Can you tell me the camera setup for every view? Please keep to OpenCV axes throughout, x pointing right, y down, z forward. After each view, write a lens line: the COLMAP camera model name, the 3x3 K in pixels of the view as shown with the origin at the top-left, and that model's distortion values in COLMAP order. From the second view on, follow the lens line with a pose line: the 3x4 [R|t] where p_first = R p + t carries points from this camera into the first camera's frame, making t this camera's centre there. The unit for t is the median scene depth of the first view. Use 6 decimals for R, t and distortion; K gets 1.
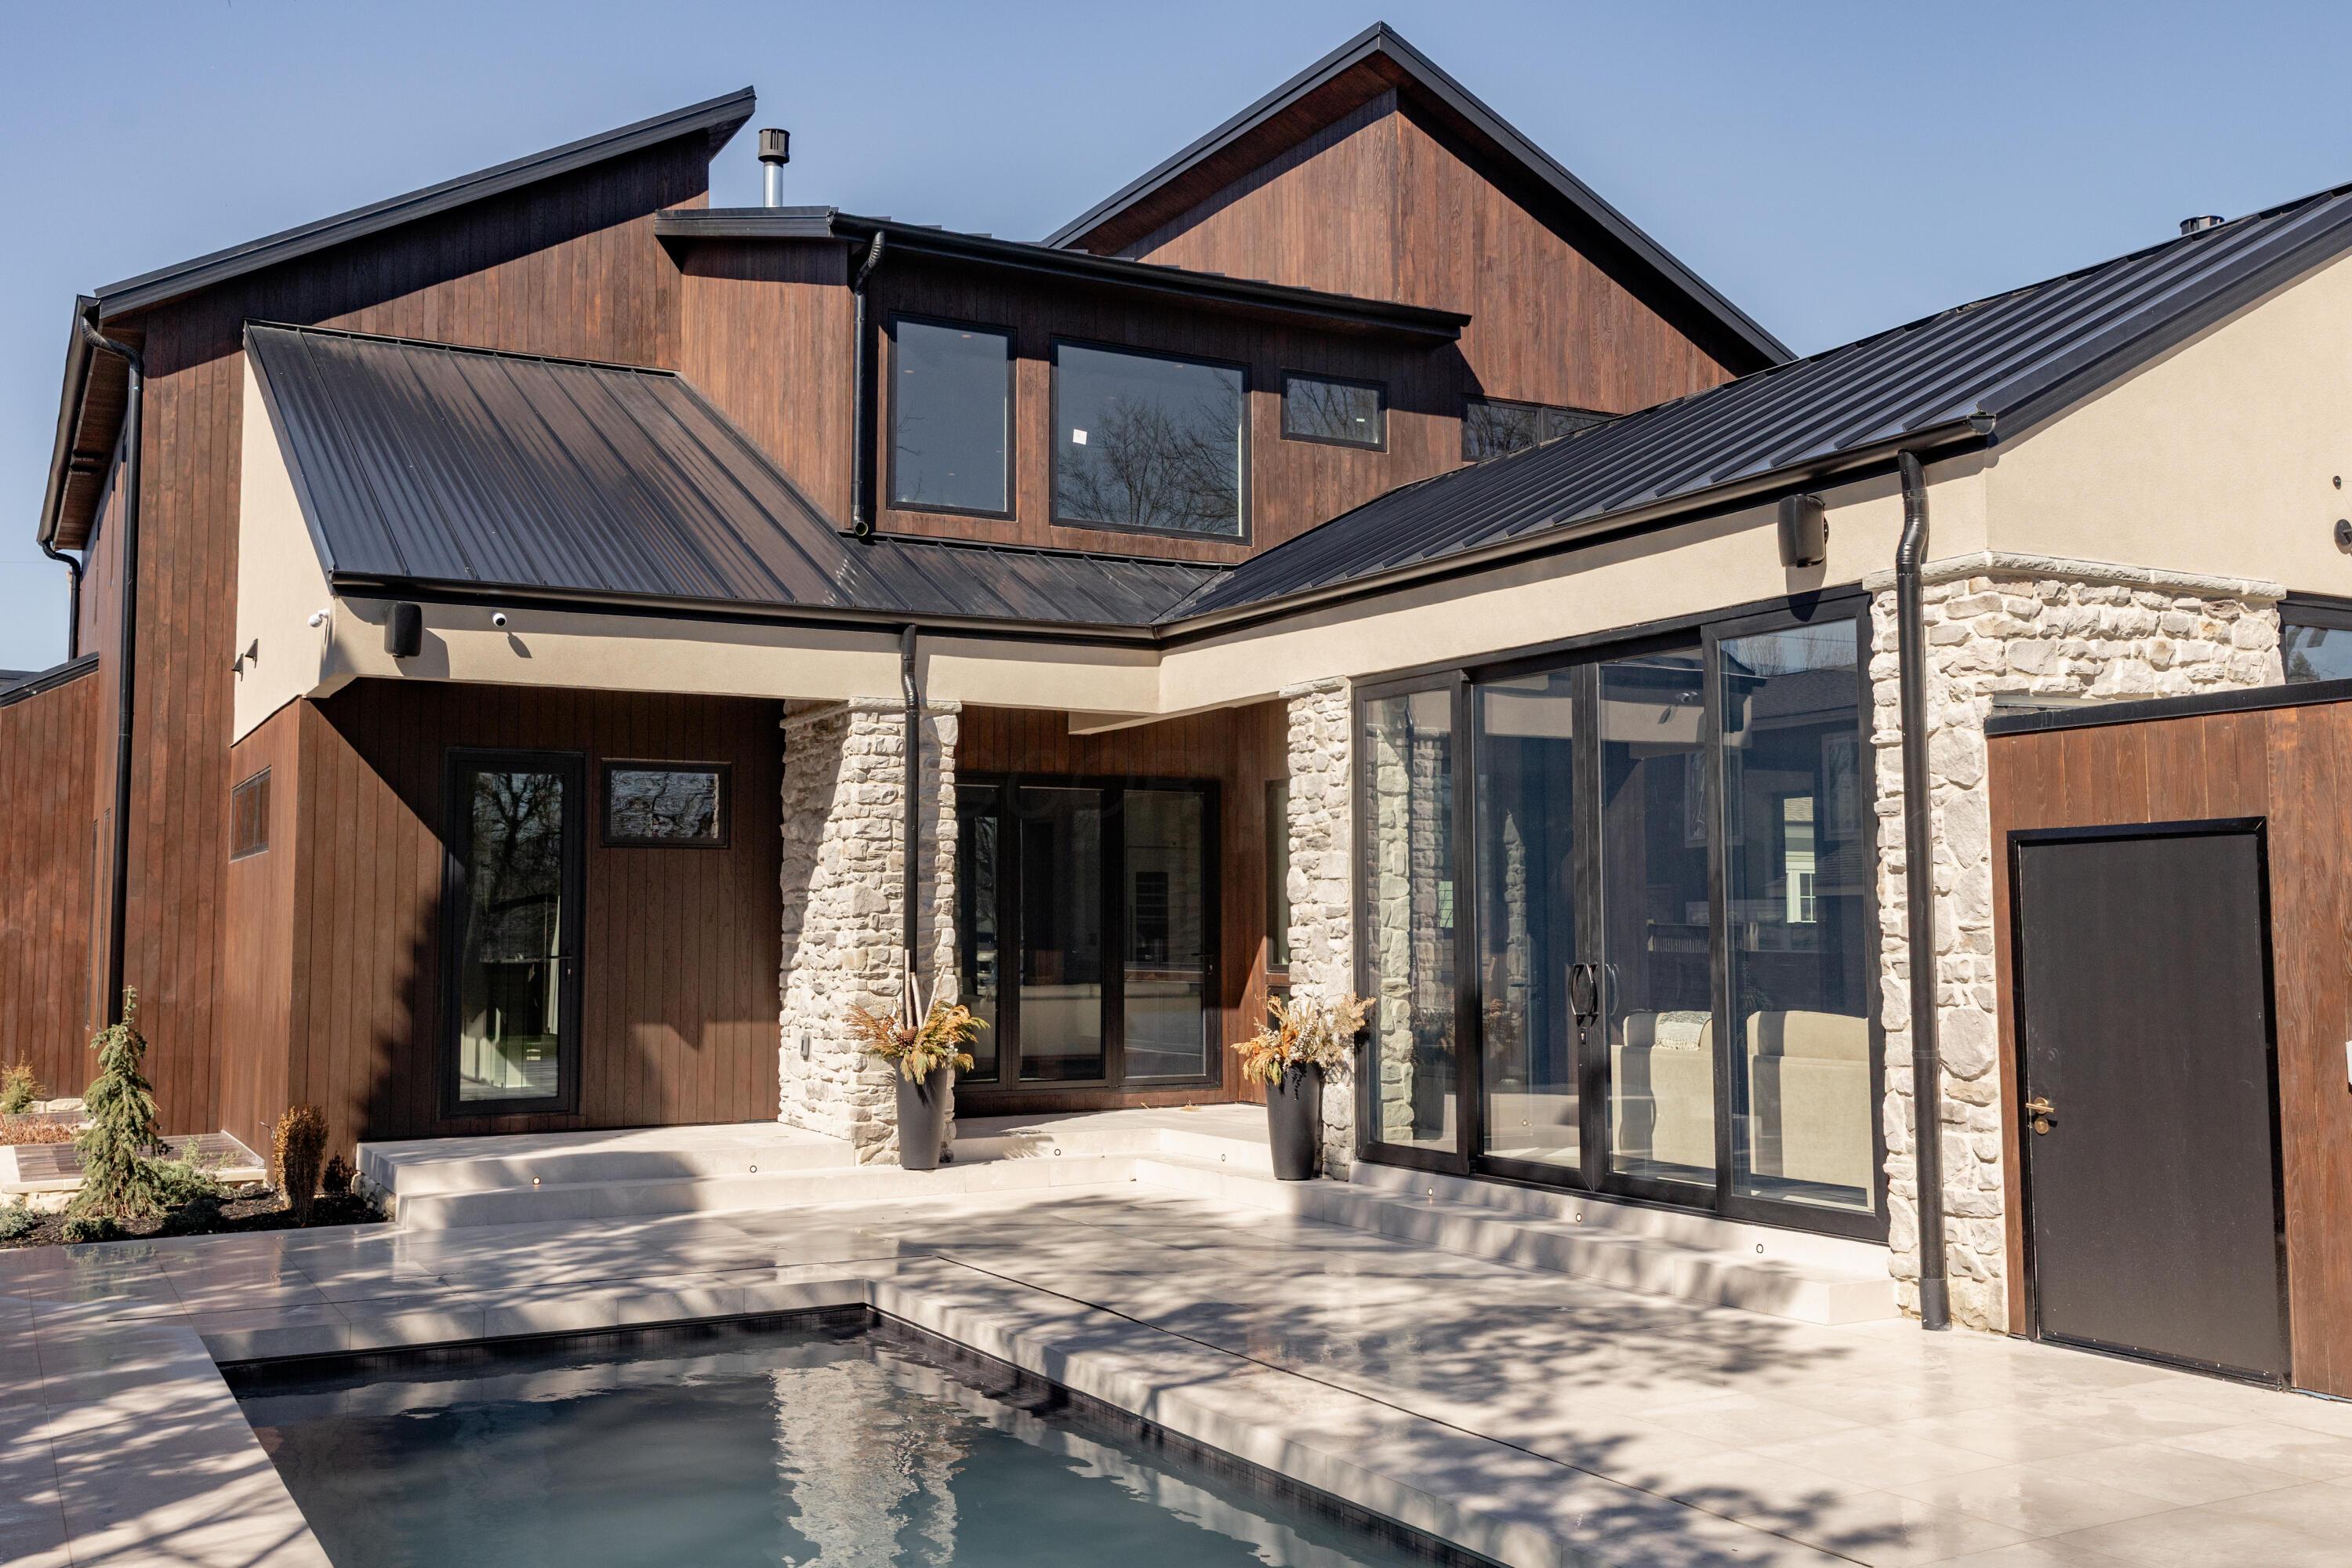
lens RADIAL K [[2249.3, 0, 1313.8], [0, 2249.3, 671.2], [0, 0, 1]] dist [0.005159, 0.033390]
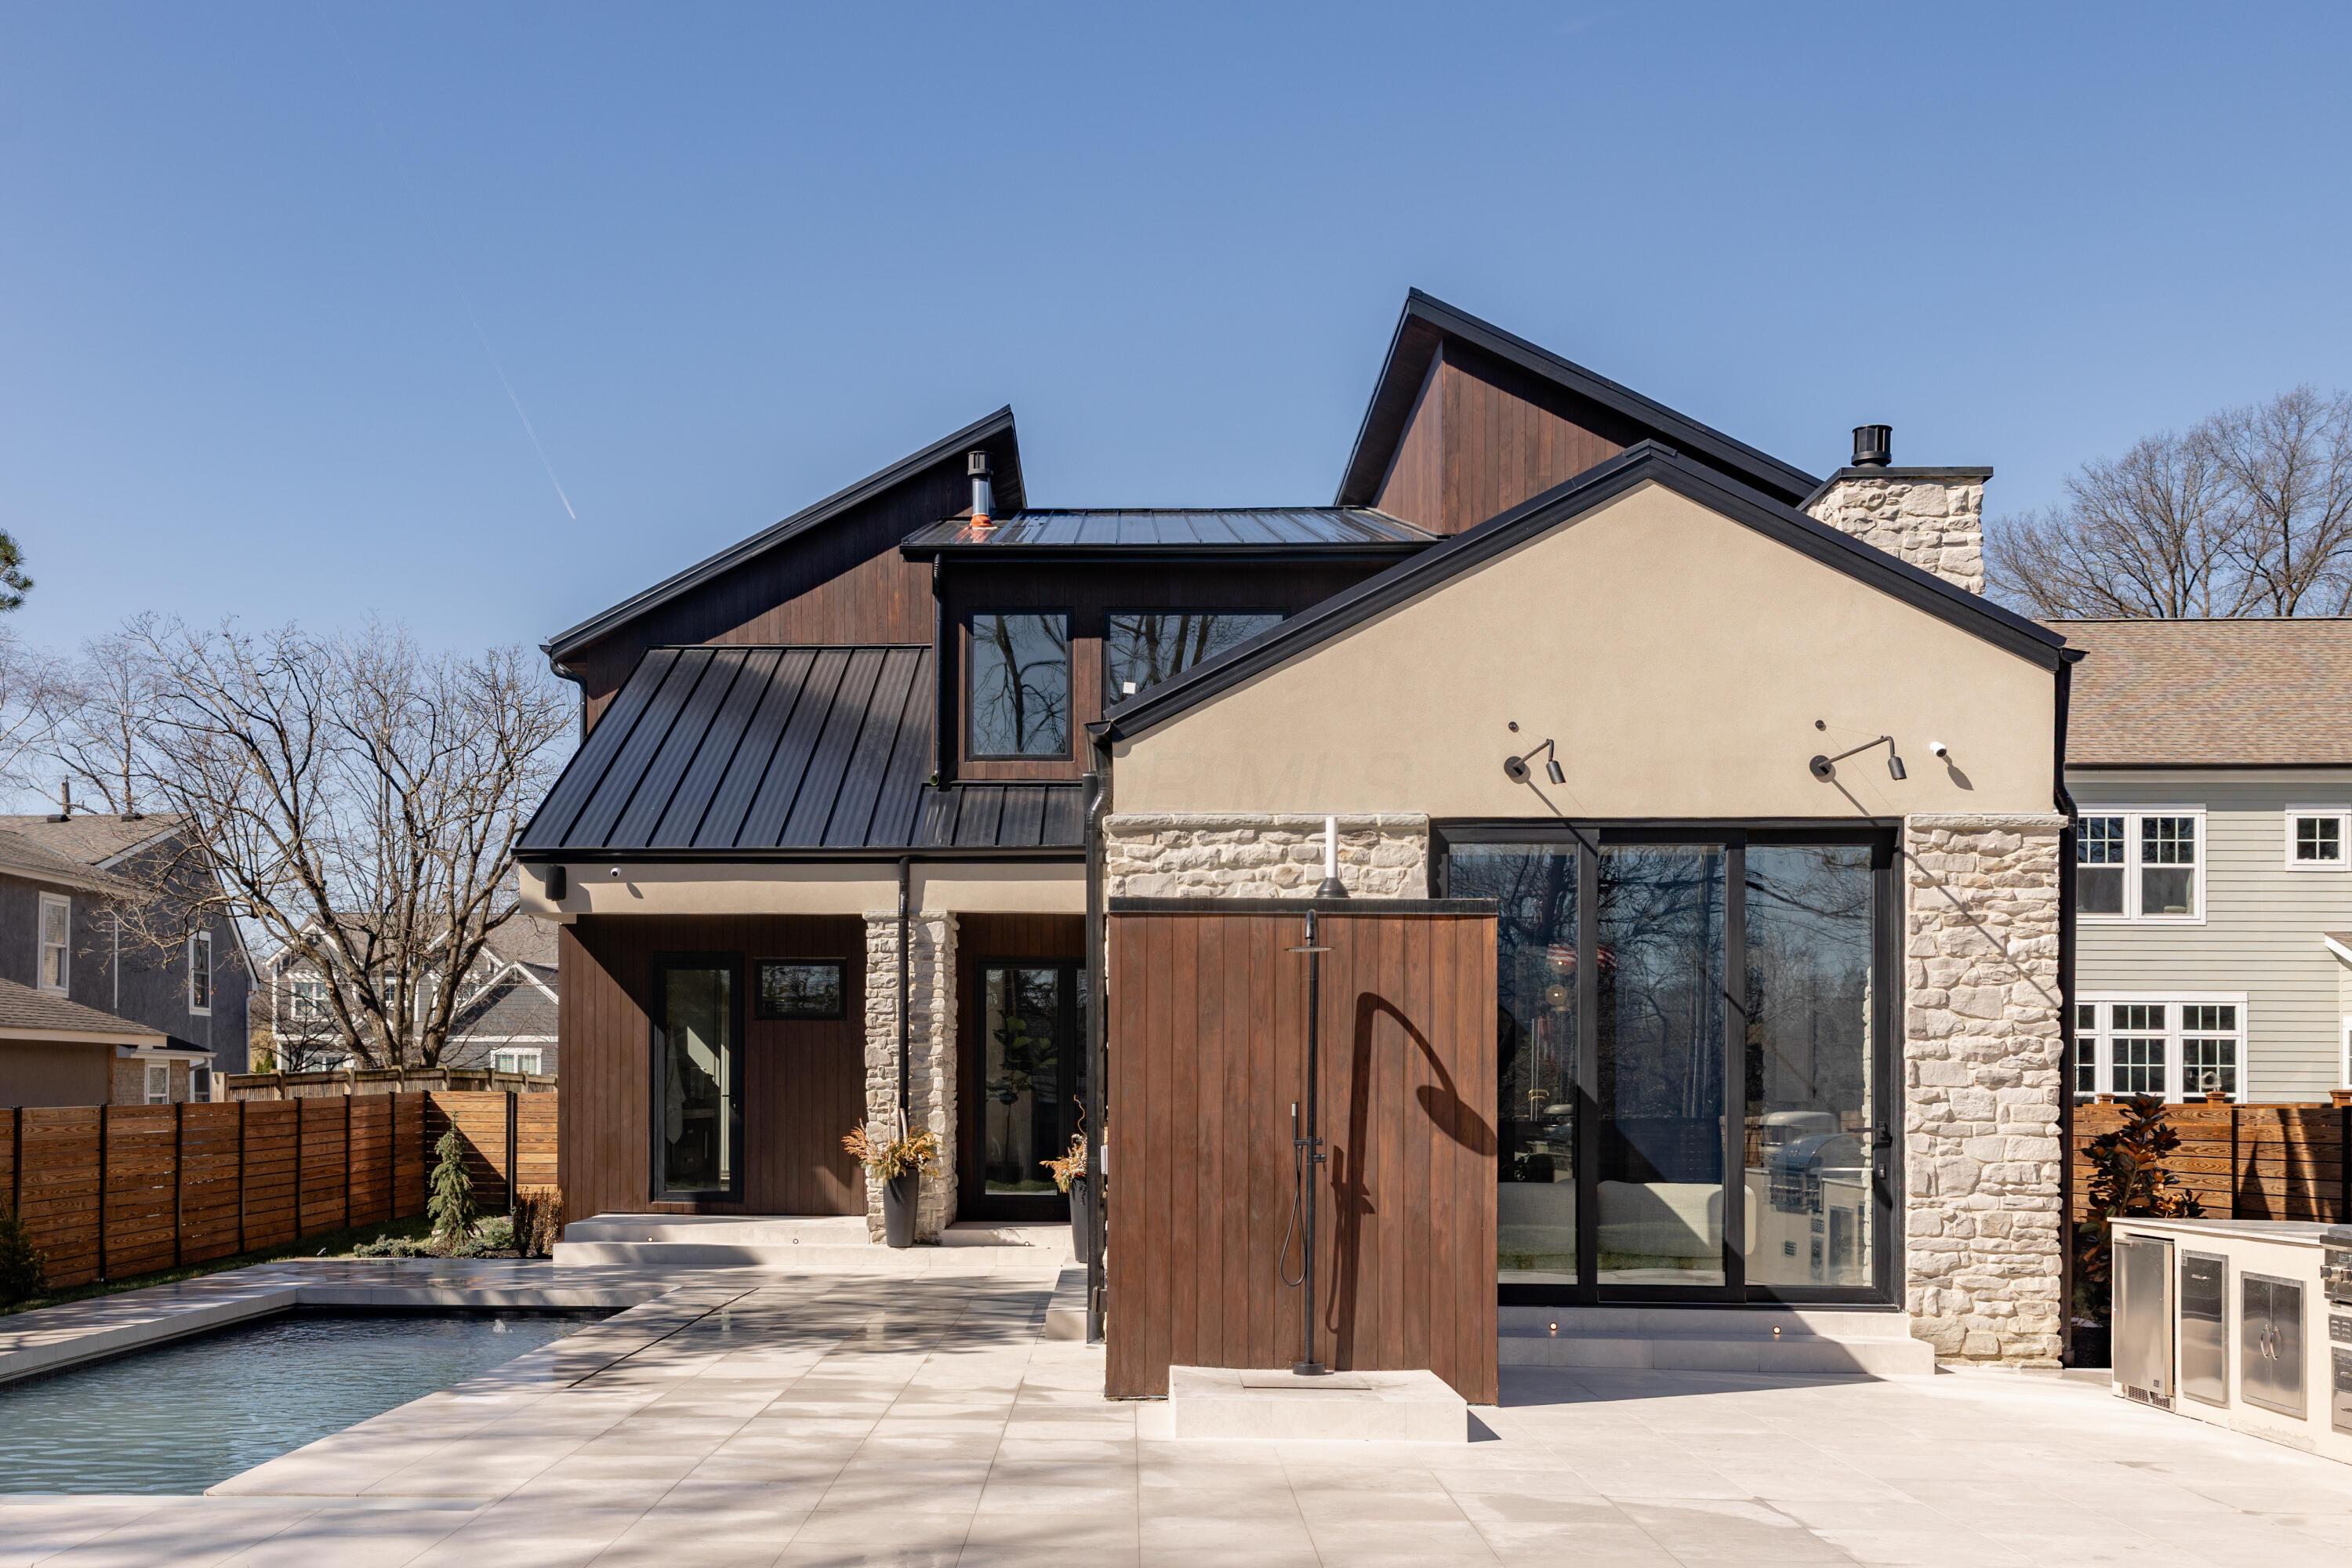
lens RADIAL K [[2487.0, 0, 1034.4], [0, 2487.0, 990.5], [0, 0, 1]] dist [0.005370, 0.015917]
pose [[0.841593, -0.014097, -0.539929, 0.784677], [0.053266, 0.996952, 0.056996, -0.024128], [0.537480, -0.076727, 0.839779, -0.263163]]
